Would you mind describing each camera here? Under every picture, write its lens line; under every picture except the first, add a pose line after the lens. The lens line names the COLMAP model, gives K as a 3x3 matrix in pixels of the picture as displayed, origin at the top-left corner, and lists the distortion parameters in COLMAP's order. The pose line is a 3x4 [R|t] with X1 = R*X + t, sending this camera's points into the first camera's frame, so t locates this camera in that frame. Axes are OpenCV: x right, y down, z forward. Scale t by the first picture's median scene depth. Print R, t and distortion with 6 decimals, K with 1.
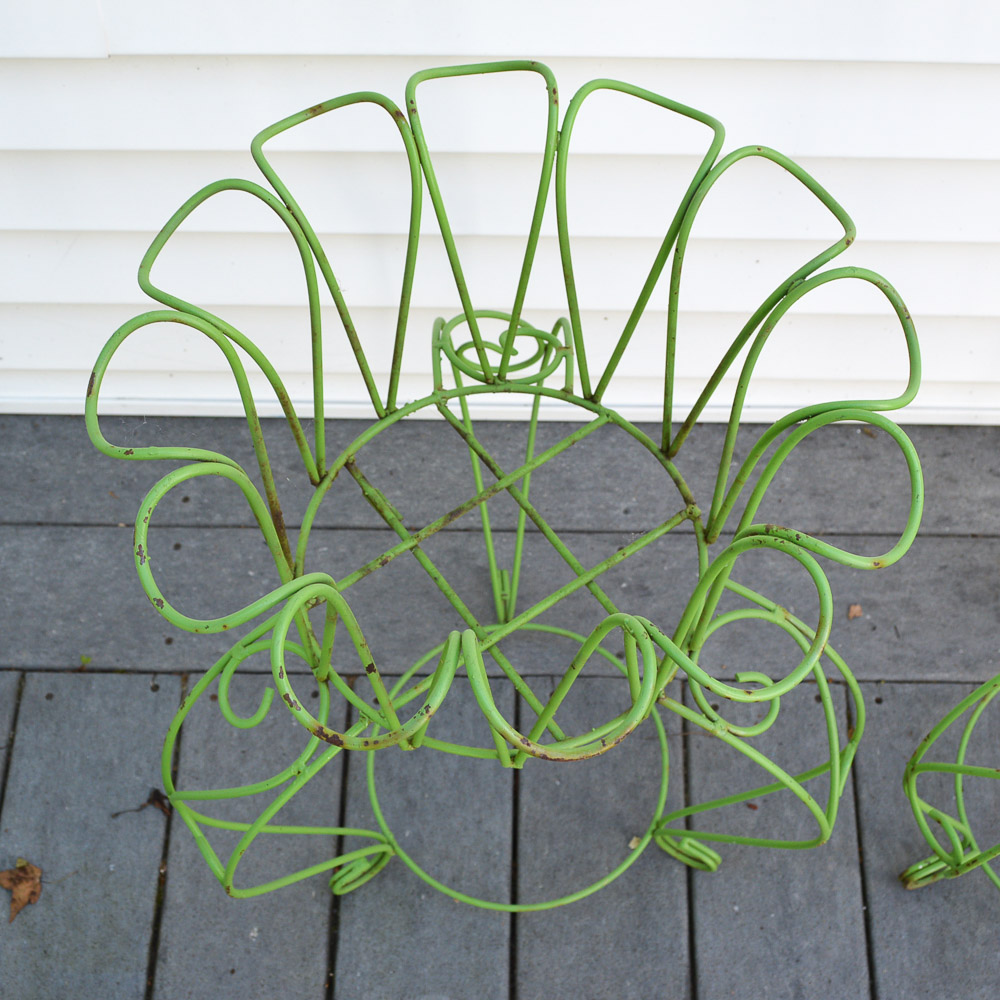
lens RADIAL K [[1369.4, 0, 559.9], [0, 1369.4, 500.1], [0, 0, 1]] dist [-0.043528, 0.048915]
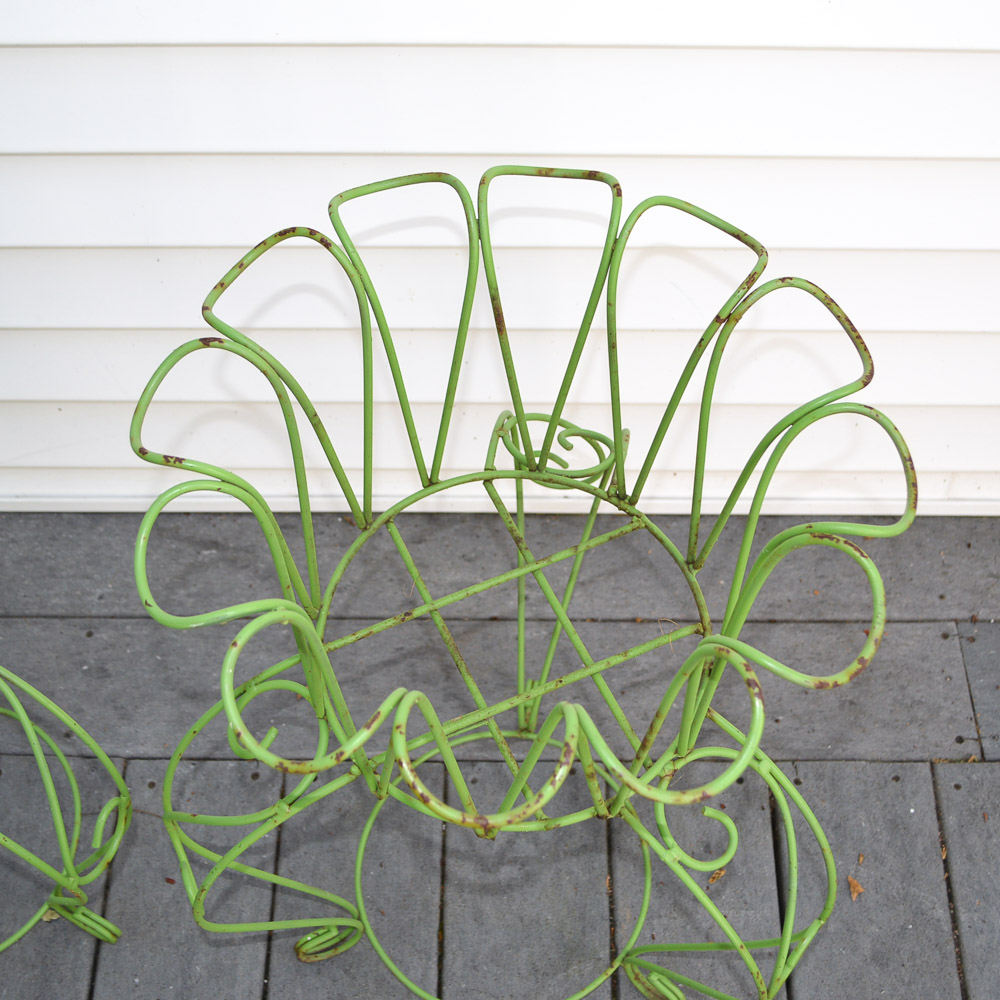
lens RADIAL K [[1369.4, 0, 559.9], [0, 1369.4, 500.1], [0, 0, 1]] dist [-0.043528, 0.048915]
pose [[0.999863, -0.007991, -0.014517, 0.416164], [0.006980, 0.997632, -0.068425, 0.007909], [0.015029, 0.068314, 0.997551, -0.043047]]
